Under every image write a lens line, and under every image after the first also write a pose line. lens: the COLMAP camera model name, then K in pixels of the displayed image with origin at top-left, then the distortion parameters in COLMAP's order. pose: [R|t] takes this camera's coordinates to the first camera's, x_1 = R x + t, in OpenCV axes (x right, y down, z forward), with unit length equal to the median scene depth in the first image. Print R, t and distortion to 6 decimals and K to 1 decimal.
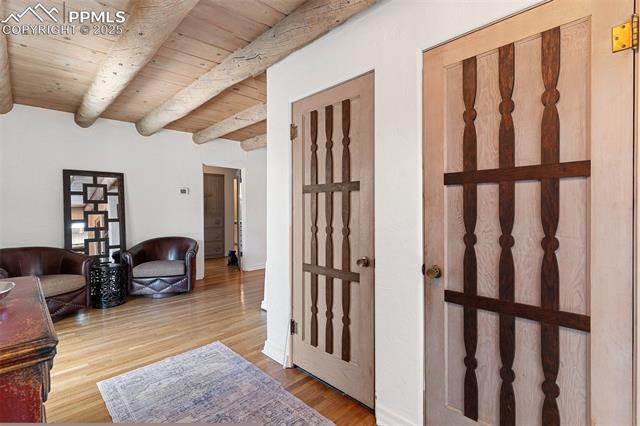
lens RADIAL K [[310.4, 0, 322.4], [0, 310.4, 213.7], [0, 0, 1]] dist [0.005380, 0.000530]
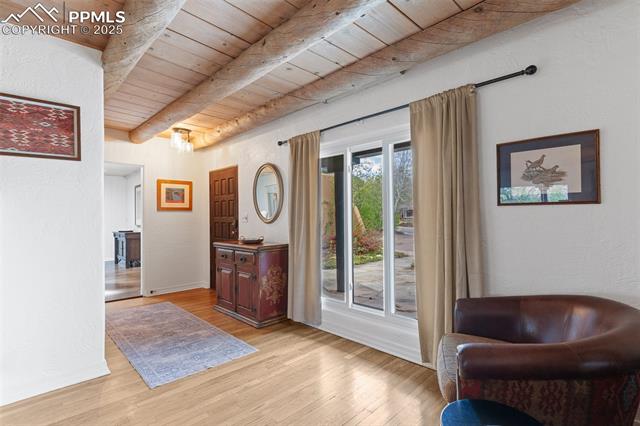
lens RADIAL K [[315.4, 0, 321.7], [0, 315.4, 212.3], [0, 0, 1]] dist [0.000887, 0.001915]
pose [[-0.999948, 0.008829, 0.005011, -0.986360], [0.008814, 0.999956, -0.003100, -0.021089], [-0.005039, -0.003056, -0.999983, 2.291501]]
